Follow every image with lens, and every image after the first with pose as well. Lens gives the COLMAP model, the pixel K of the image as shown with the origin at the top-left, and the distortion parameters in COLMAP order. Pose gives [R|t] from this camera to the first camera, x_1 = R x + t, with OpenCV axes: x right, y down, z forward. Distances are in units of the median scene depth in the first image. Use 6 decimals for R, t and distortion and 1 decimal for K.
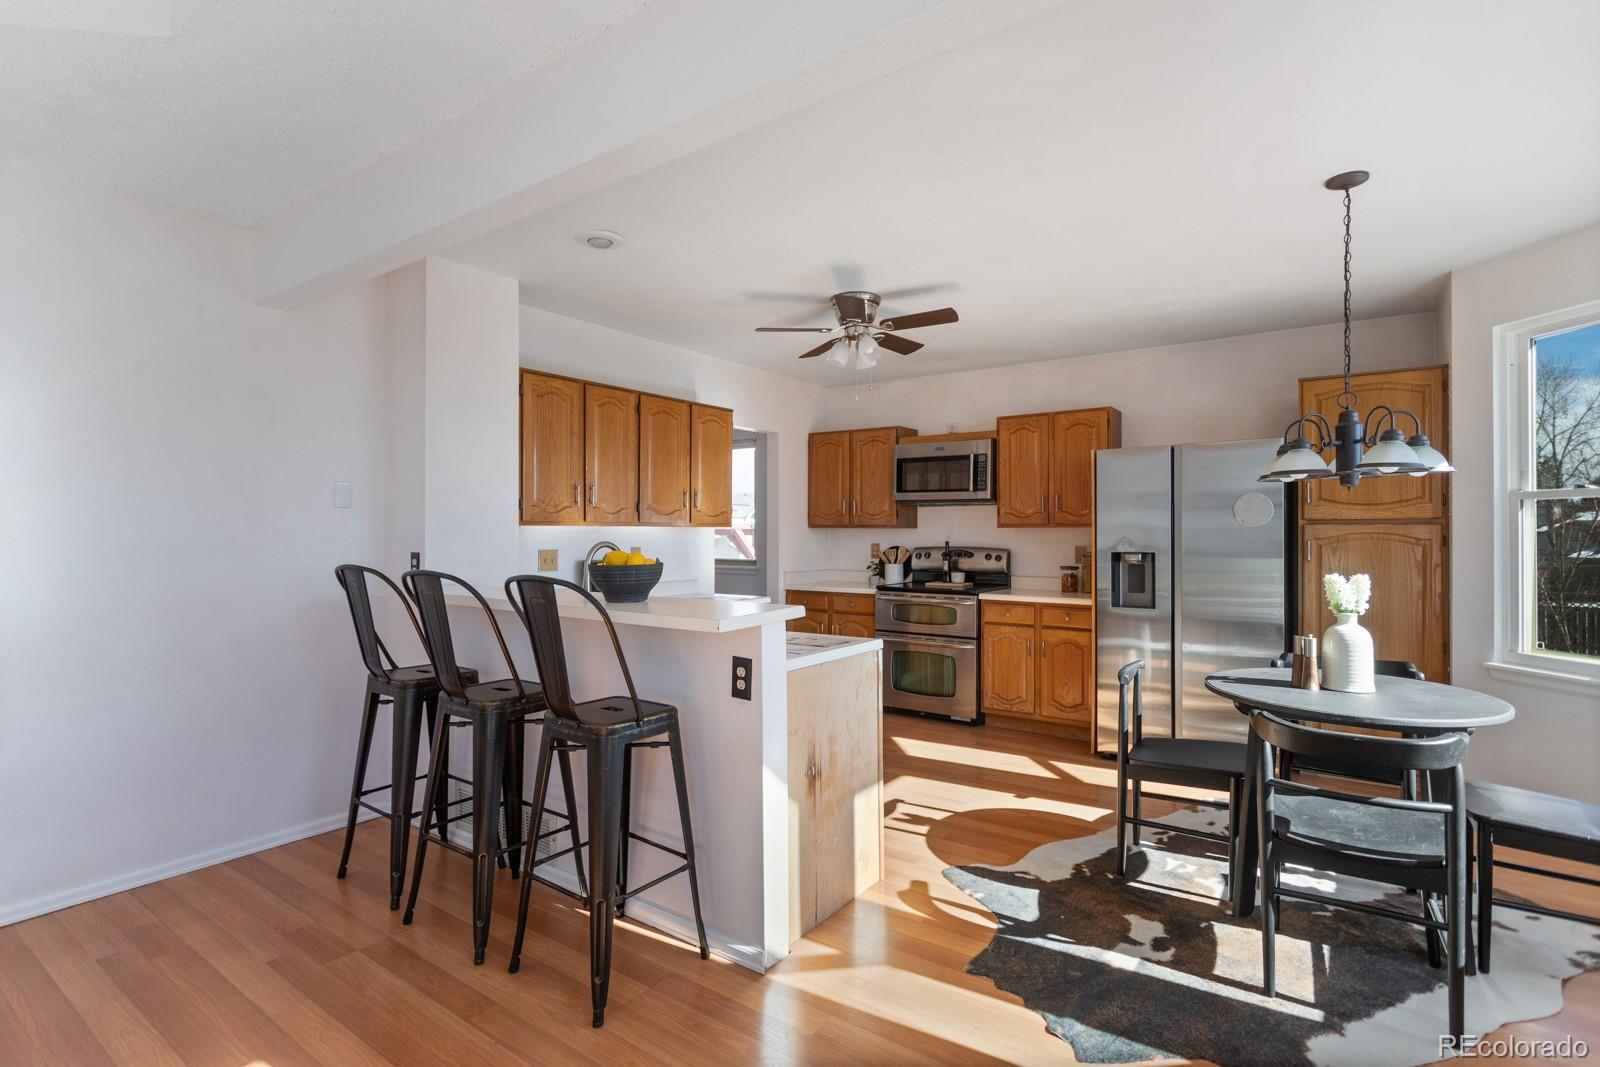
lens RADIAL K [[771.2, 0, 800.0], [0, 771.2, 533.5], [0, 0, 1]] dist [-0.003155, -0.000338]
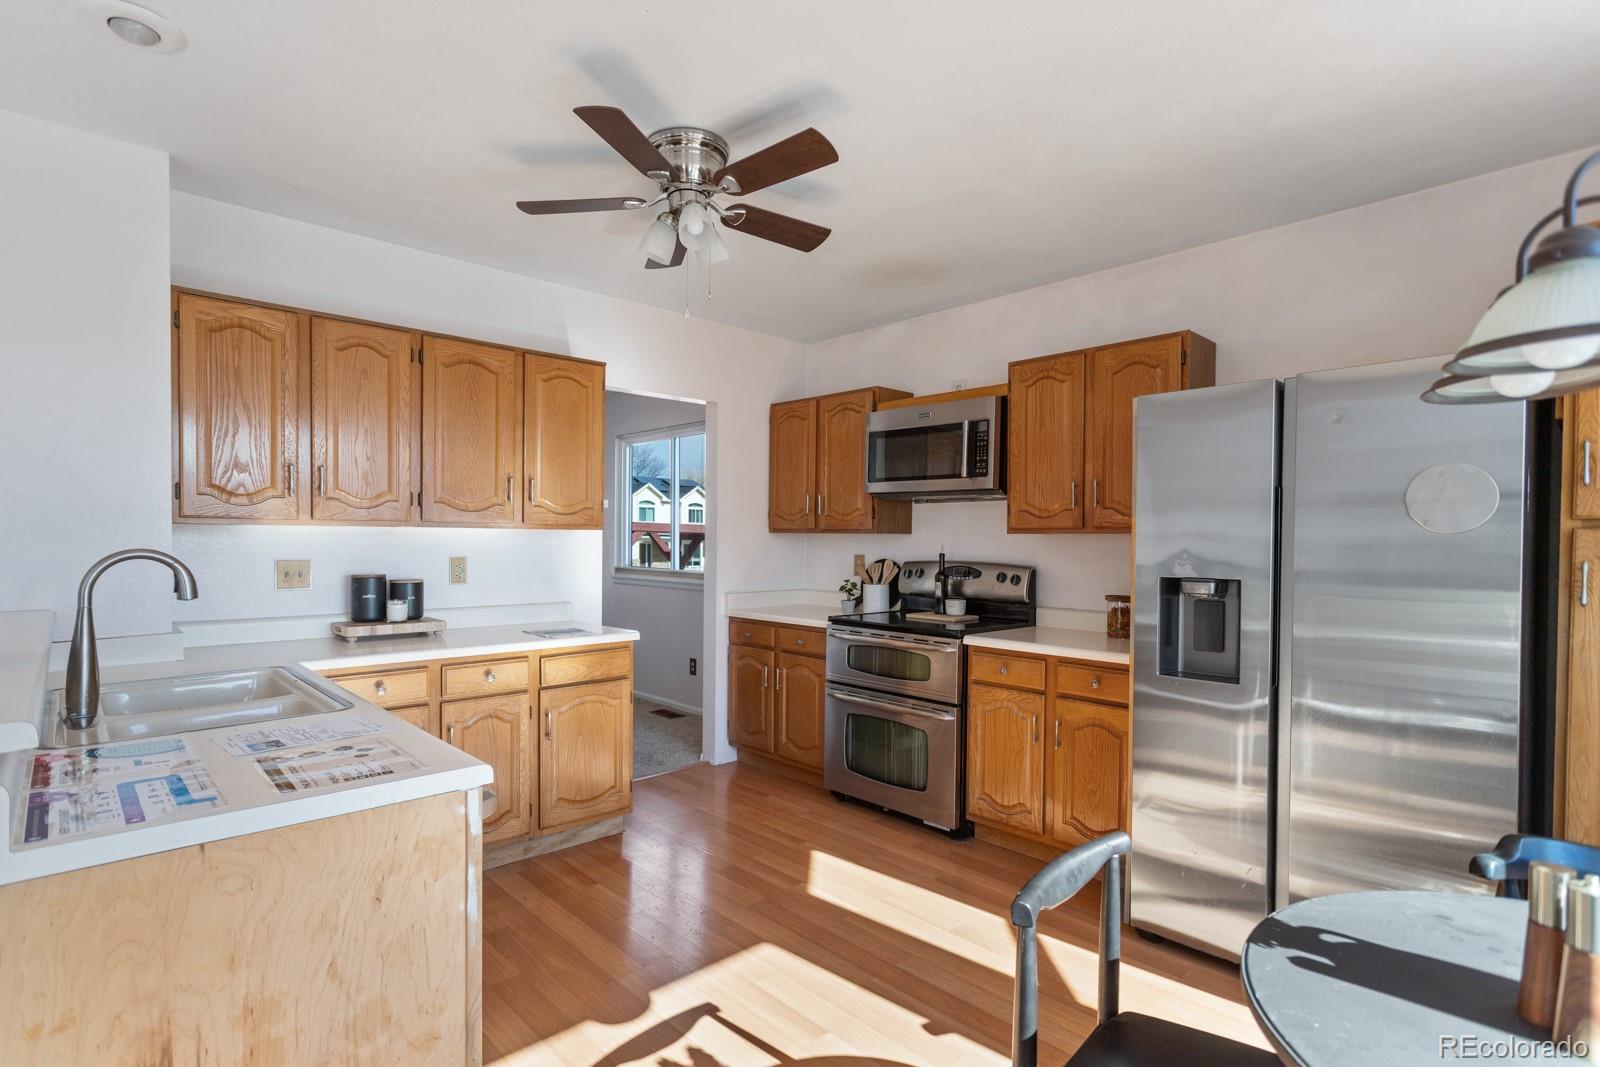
lens RADIAL K [[791.4, 0, 764.8], [0, 791.4, 553.3], [0, 0, 1]] dist [-0.005269, -0.000227]
pose [[0.977304, 0.012088, -0.211496, 0.200334], [-0.008652, 0.999815, 0.017161, -0.000545], [0.211664, -0.014942, 0.977228, 0.309859]]
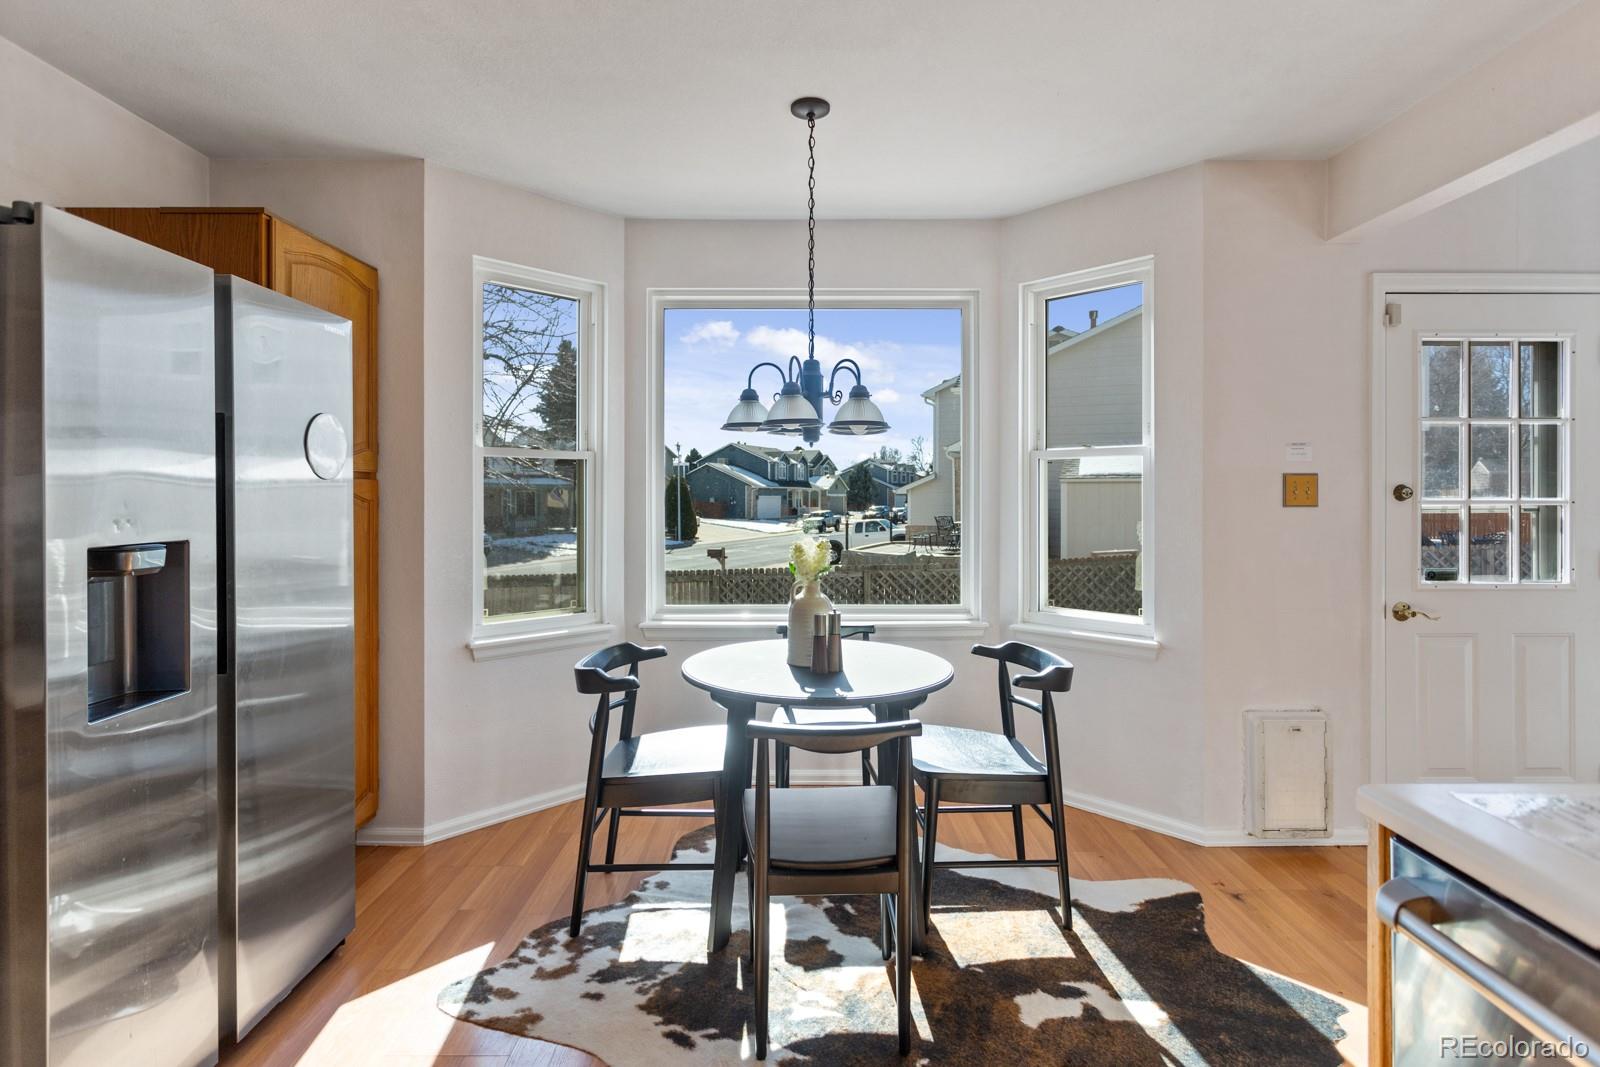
lens RADIAL K [[782.5, 0, 800.8], [0, 782.5, 499.1], [0, 0, 1]] dist [-0.001178, 0.000088]
pose [[-0.588267, -0.001530, 0.808665, -0.017005], [-0.000467, 0.999999, 0.001552, 0.003908], [-0.808666, 0.000536, -0.588267, 0.790534]]
